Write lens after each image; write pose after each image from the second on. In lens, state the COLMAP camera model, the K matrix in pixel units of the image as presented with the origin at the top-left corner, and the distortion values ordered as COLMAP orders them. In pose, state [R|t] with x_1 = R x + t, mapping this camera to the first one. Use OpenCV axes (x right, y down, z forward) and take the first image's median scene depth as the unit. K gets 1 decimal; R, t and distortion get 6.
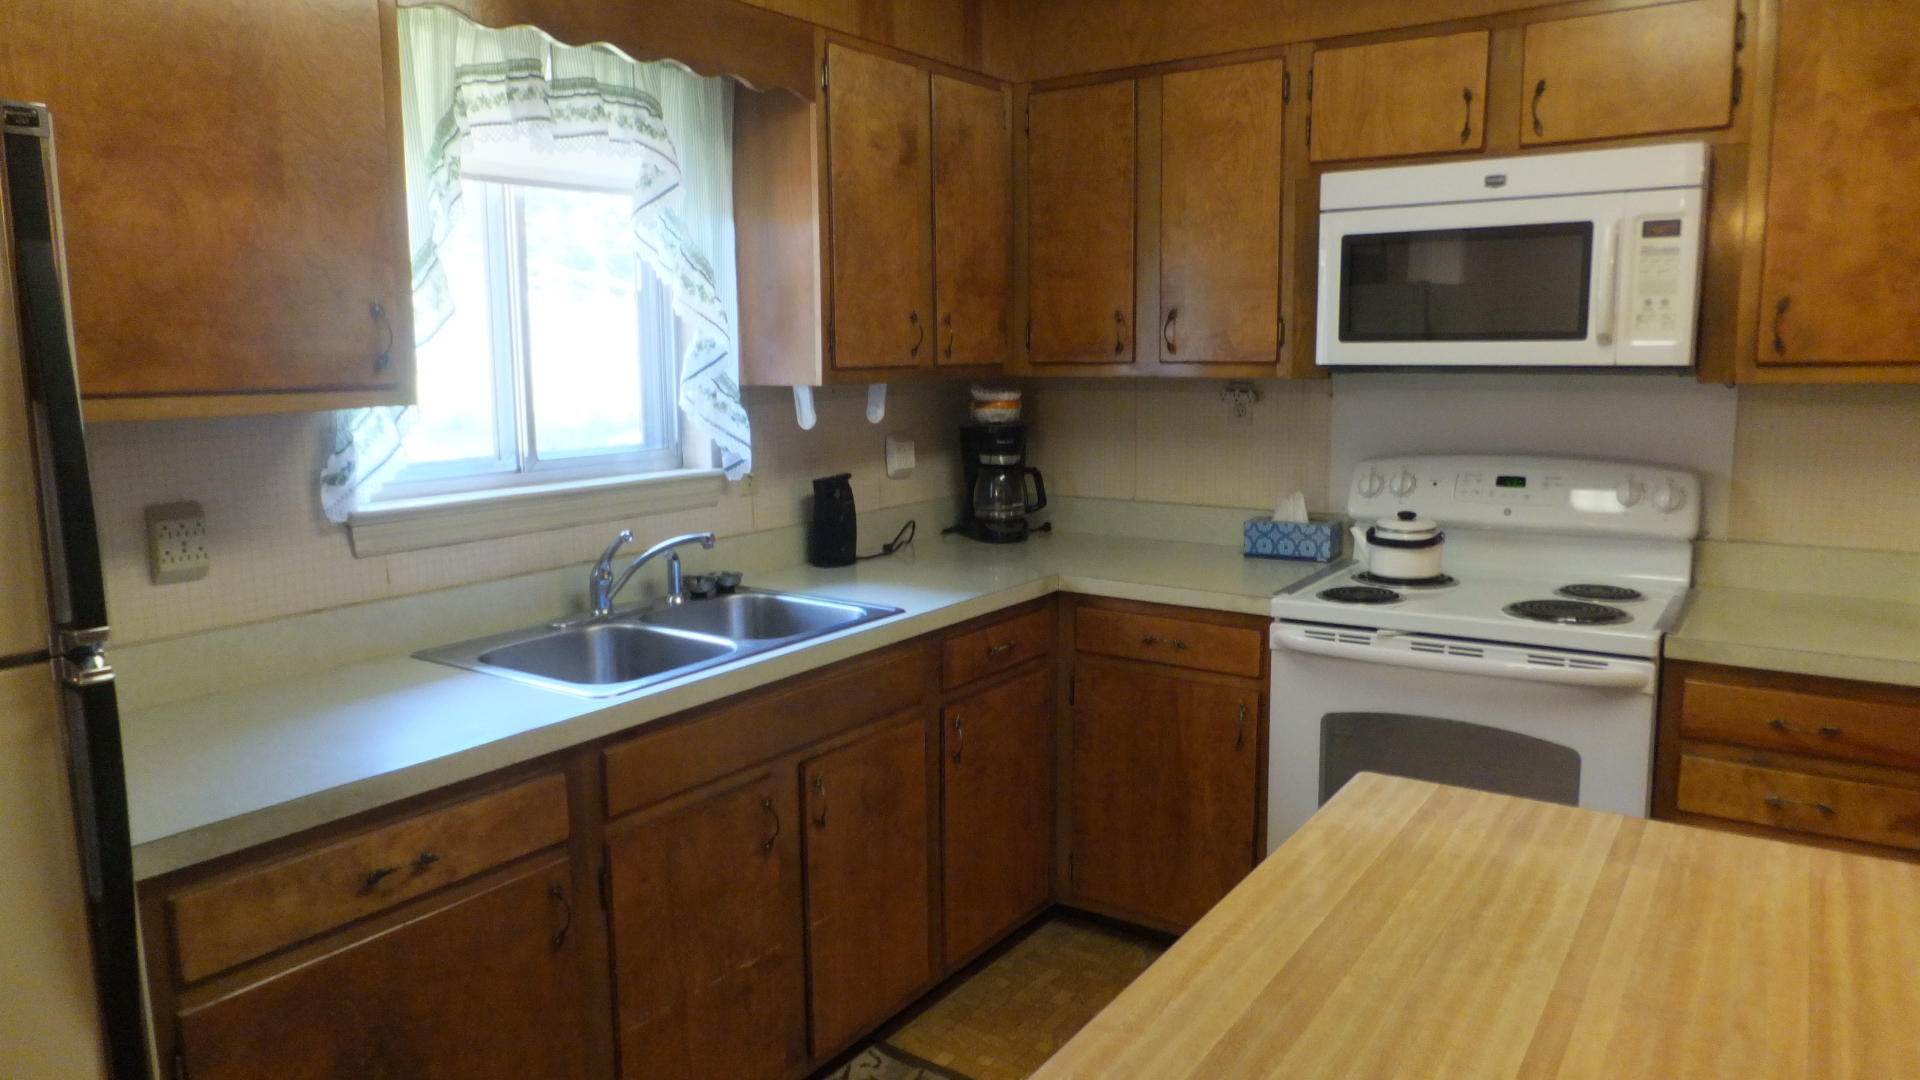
lens RADIAL K [[1279.7, 0, 953.1], [0, 1279.7, 527.1], [0, 0, 1]] dist [-0.018073, 0.025771]
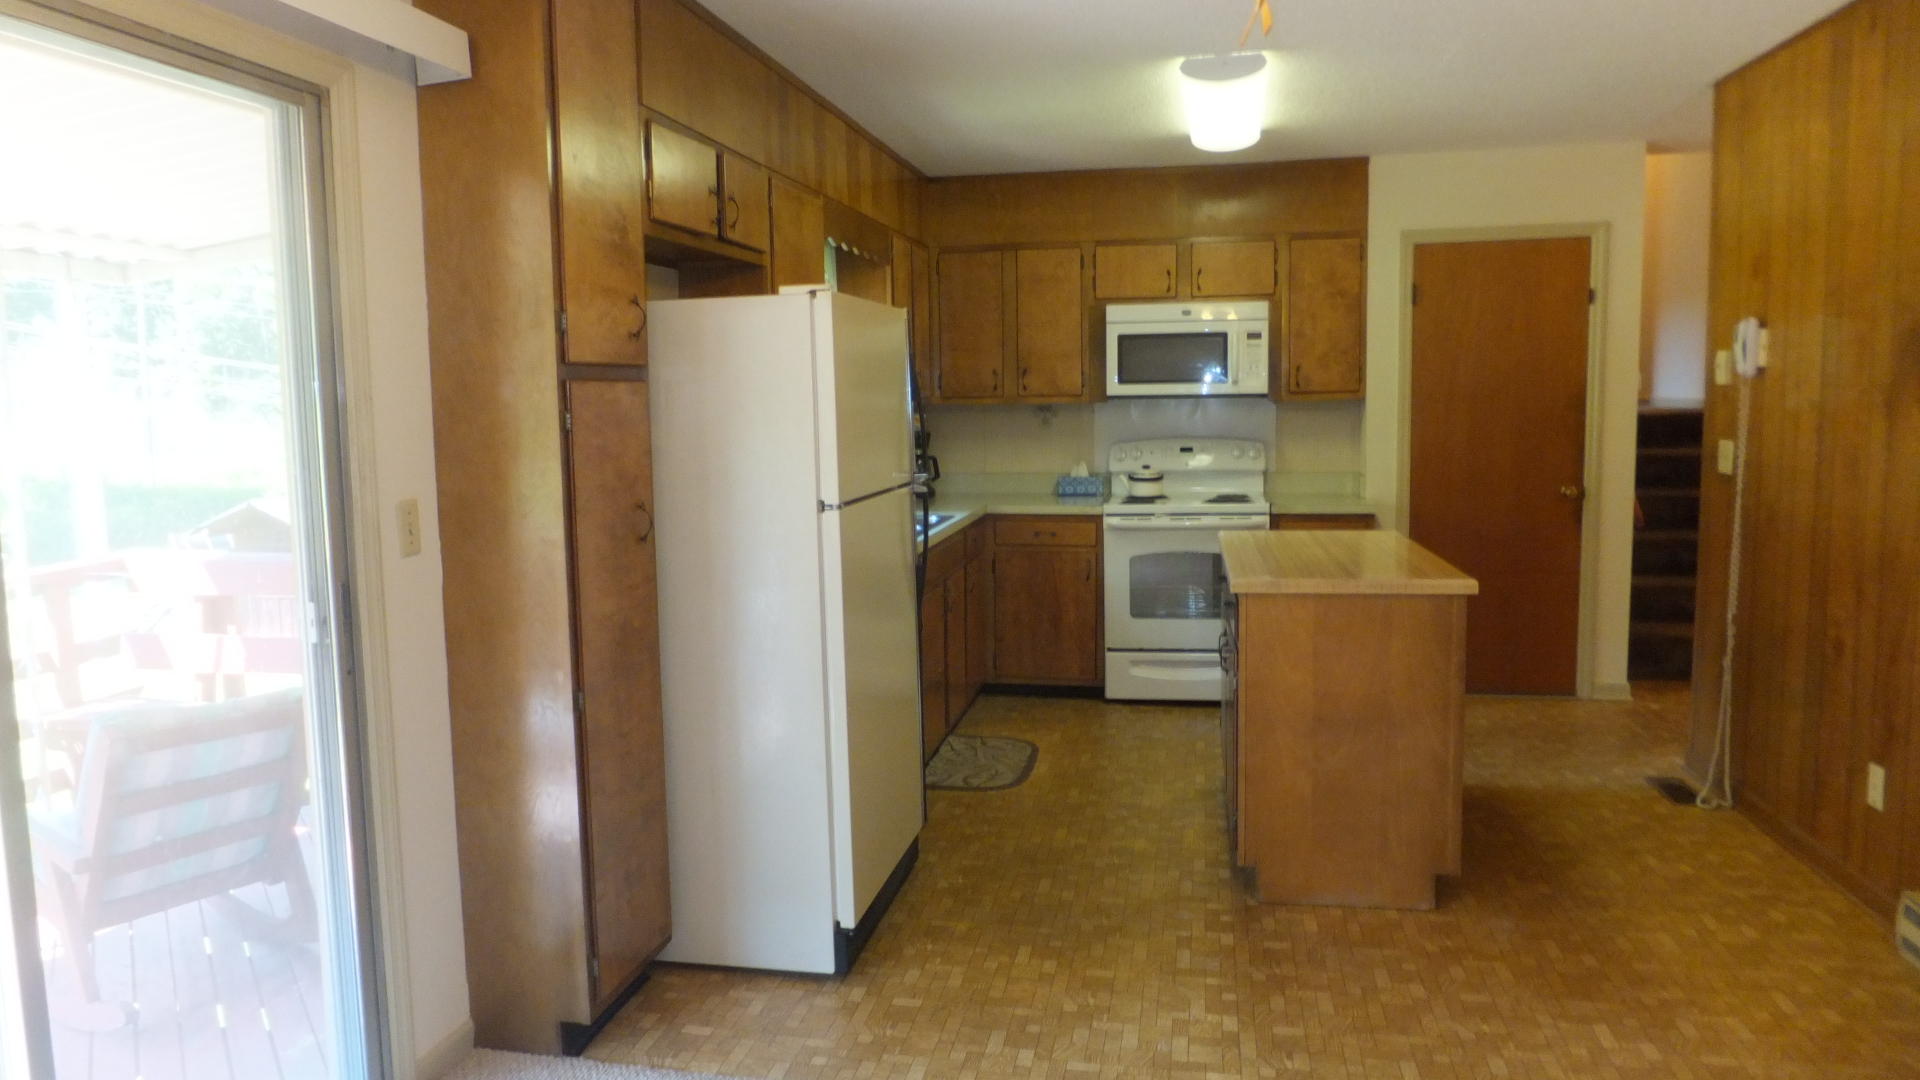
lens RADIAL K [[1279.7, 0, 953.1], [0, 1279.7, 527.1], [0, 0, 1]] dist [-0.018073, 0.025771]
pose [[0.916463, -0.046708, 0.397383, -0.817659], [0.063081, 0.997609, -0.028223, 0.135994], [-0.395115, 0.050933, 0.917219, -0.837874]]
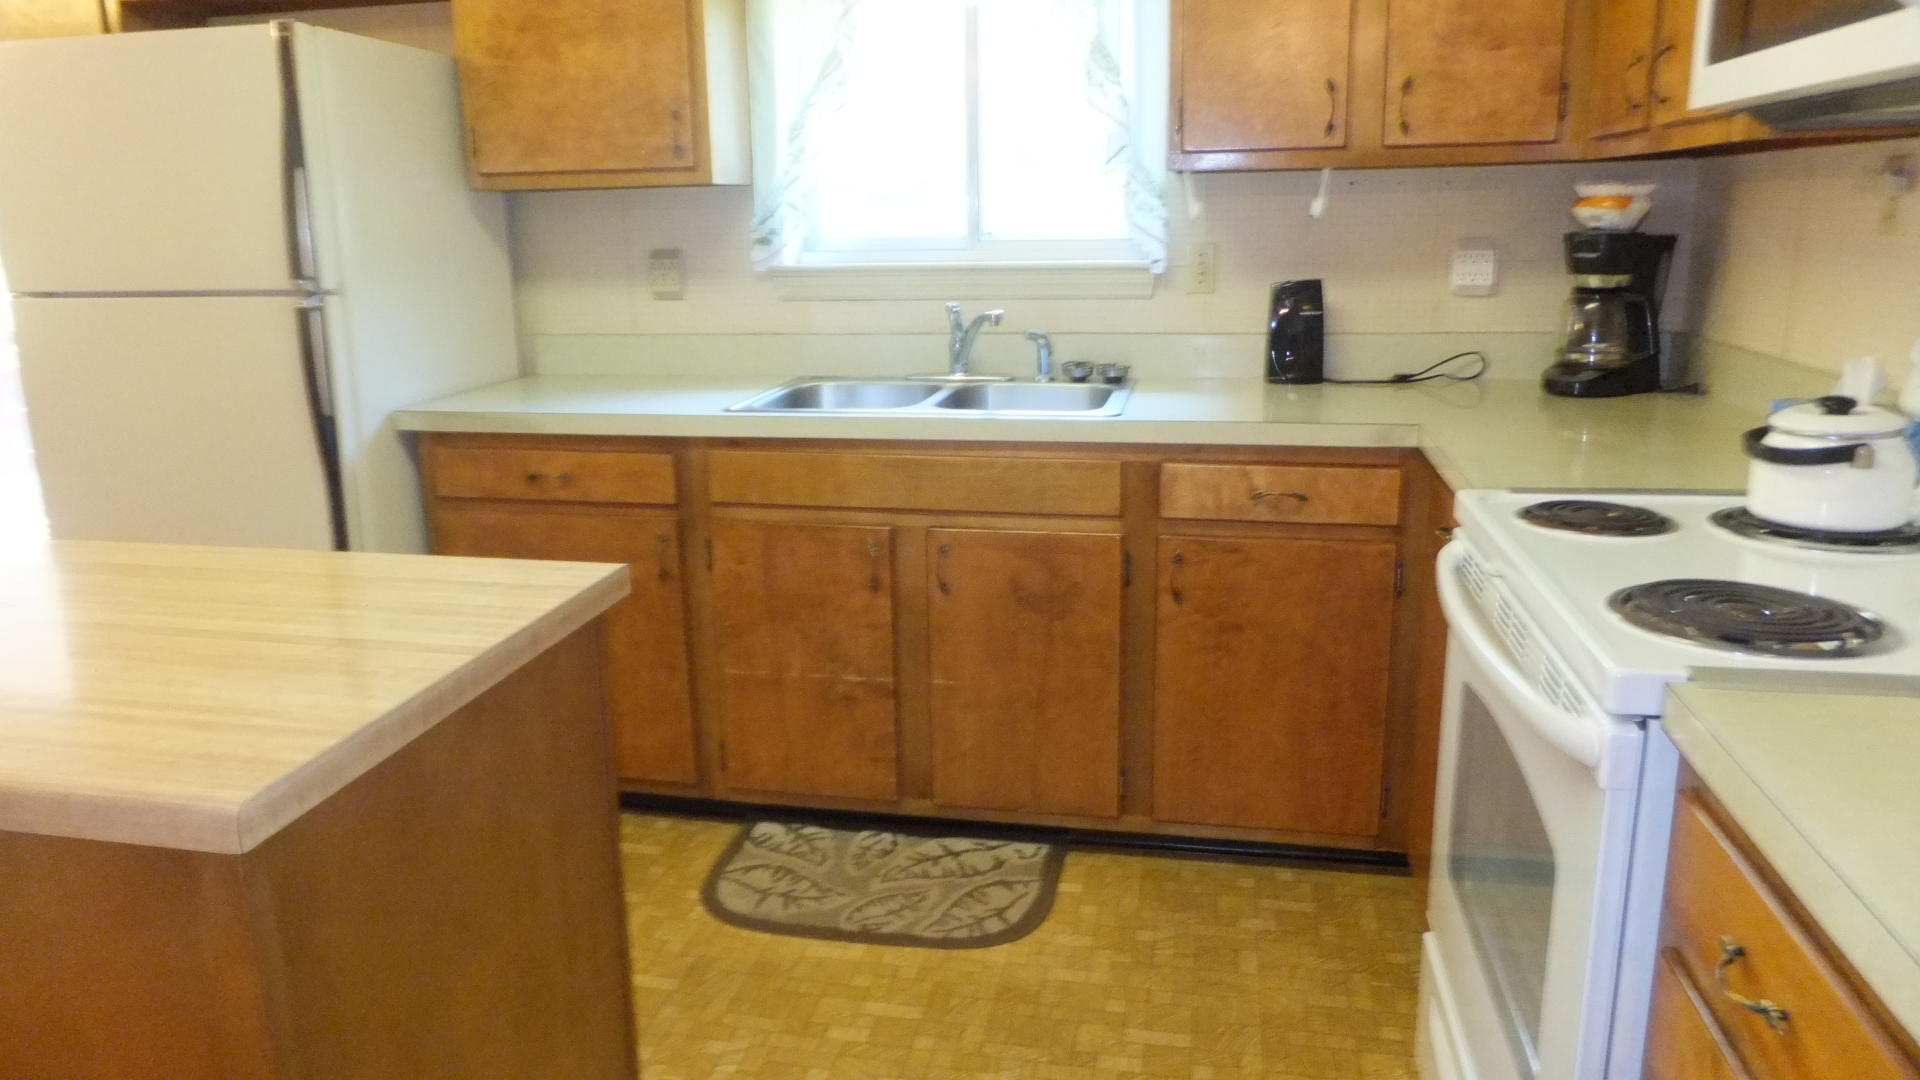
lens RADIAL K [[1295.0, 0, 959.5], [0, 1295.0, 507.8], [0, 0, 1]] dist [-0.020748, 0.002683]
pose [[0.386369, 0.209331, -0.898276, 0.768542], [-0.111751, 0.977355, 0.179692, -0.025037], [0.915550, 0.030956, 0.401012, 0.527303]]
